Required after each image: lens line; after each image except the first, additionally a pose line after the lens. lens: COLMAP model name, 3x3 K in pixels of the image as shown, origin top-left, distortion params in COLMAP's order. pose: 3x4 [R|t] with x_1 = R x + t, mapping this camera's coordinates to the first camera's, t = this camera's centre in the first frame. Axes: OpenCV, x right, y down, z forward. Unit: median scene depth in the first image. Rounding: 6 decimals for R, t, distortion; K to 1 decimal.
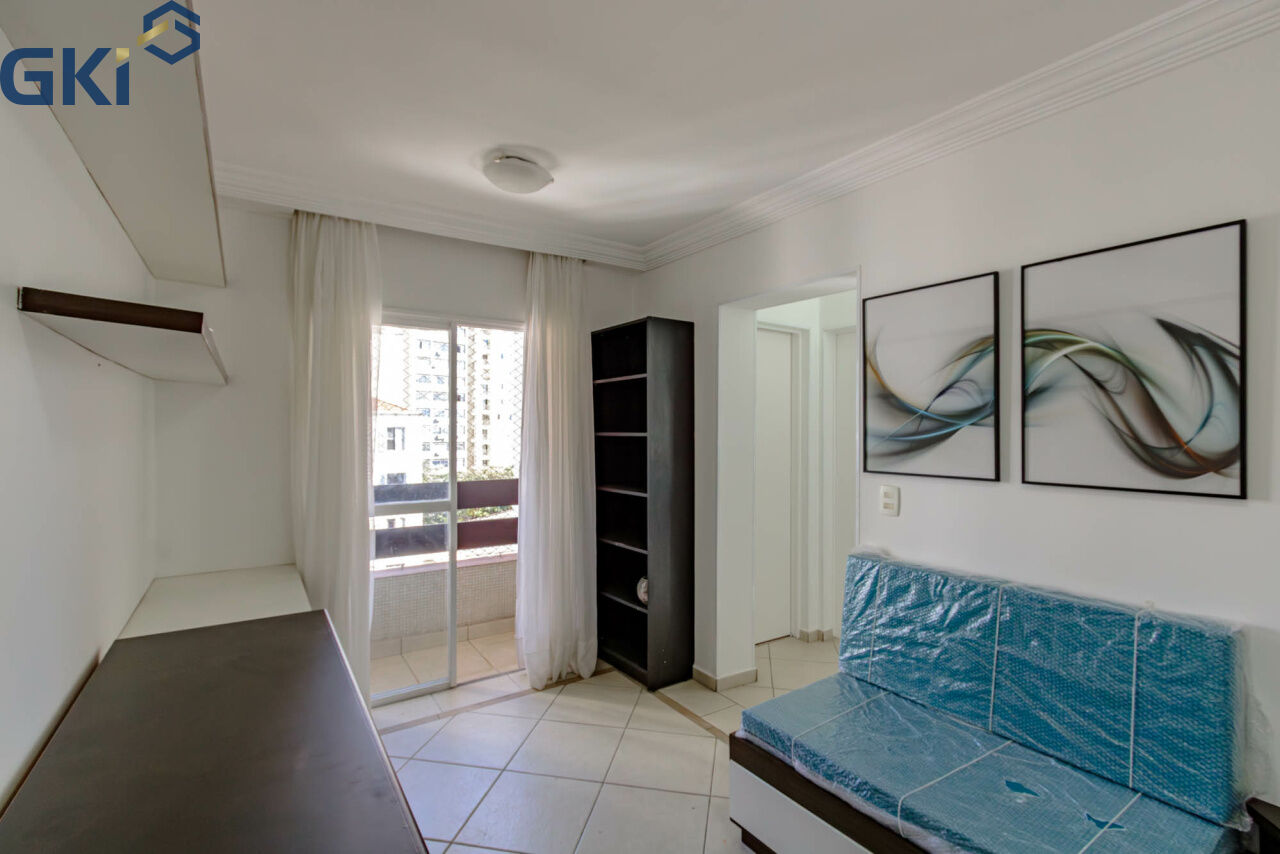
lens RADIAL K [[585.0, 0, 642.1], [0, 585.0, 438.8], [0, 0, 1]] dist [0.004097, 0.000116]
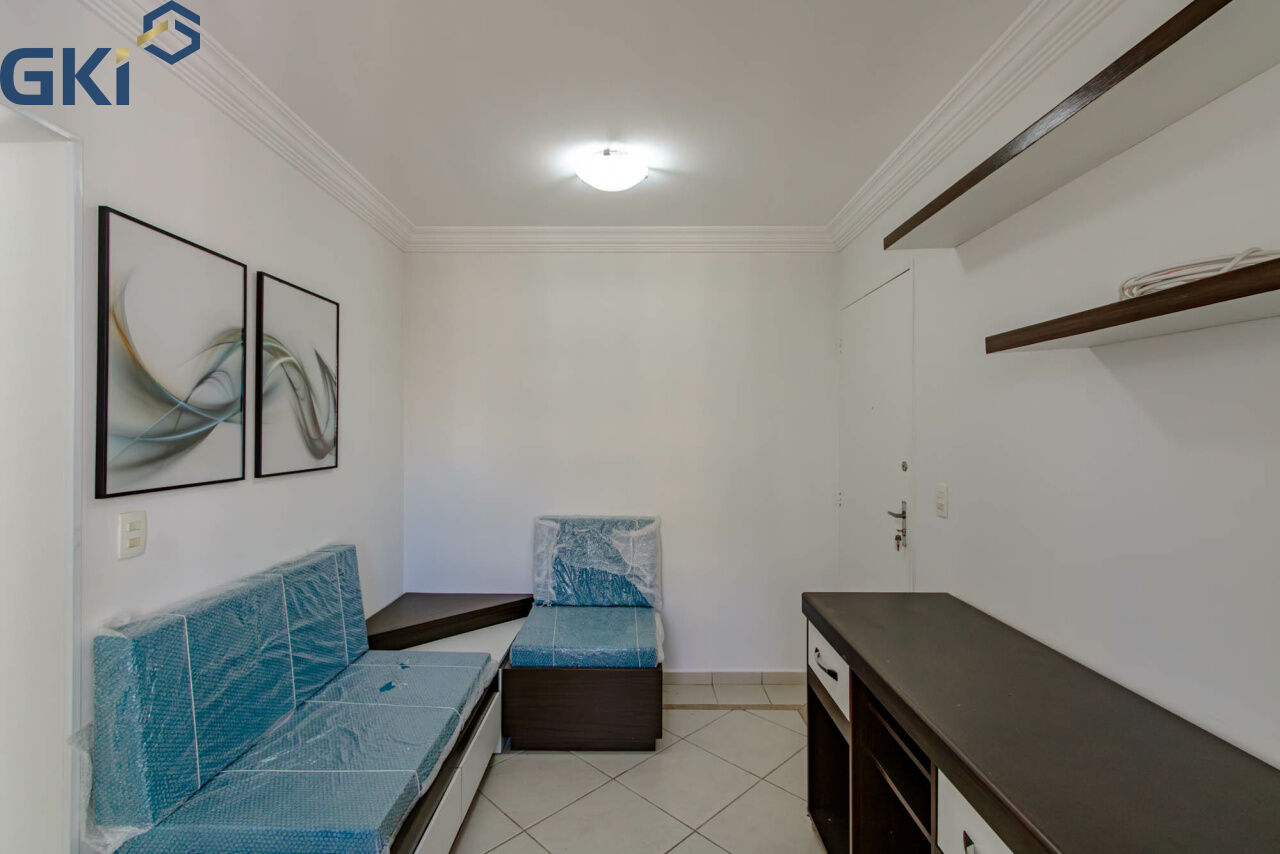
lens RADIAL K [[577.4, 0, 638.5], [0, 577.4, 431.6], [0, 0, 1]] dist [0.006697, -0.000332]
pose [[-0.825609, -0.011185, 0.564132, -0.481769], [0.000564, 0.999787, 0.020648, -0.026593], [-0.564242, 0.017365, -0.825427, 1.412927]]
